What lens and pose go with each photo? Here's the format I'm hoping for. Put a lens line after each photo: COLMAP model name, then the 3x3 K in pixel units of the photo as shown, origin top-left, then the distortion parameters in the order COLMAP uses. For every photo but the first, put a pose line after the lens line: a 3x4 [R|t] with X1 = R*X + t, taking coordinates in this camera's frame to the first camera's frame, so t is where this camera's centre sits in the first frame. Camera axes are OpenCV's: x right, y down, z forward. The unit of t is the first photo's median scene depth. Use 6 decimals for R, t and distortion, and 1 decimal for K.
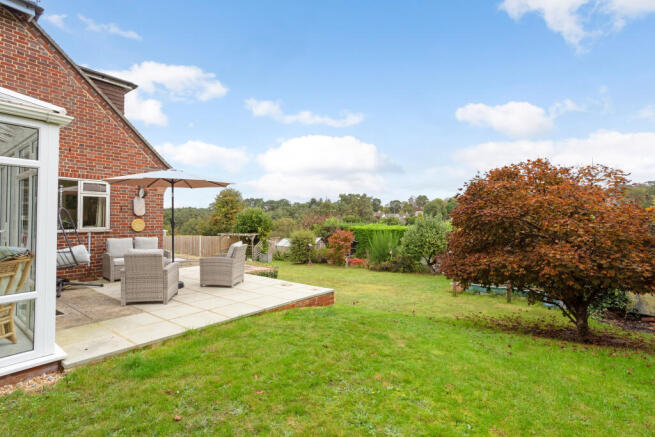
lens RADIAL K [[318.4, 0, 327.5], [0, 318.4, 218.5], [0, 0, 1]] dist [-0.024824, 0.000512]
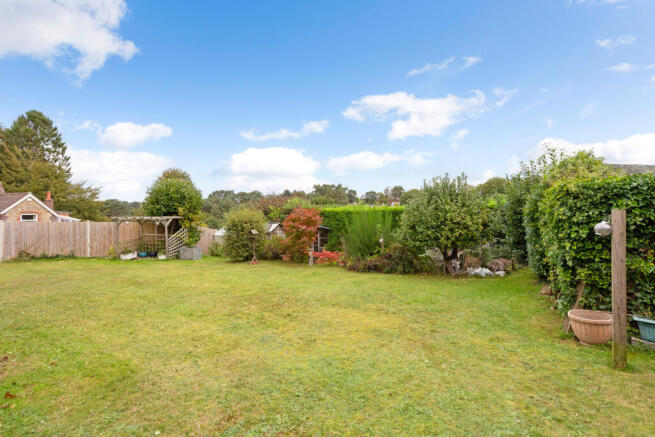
lens RADIAL K [[318.4, 0, 327.5], [0, 318.4, 218.5], [0, 0, 1]] dist [-0.024824, 0.000512]
pose [[0.997018, -0.012043, 0.076226, 0.039032], [0.010416, 0.999710, 0.021710, 0.038846], [-0.076465, -0.020851, 0.996854, 0.310599]]
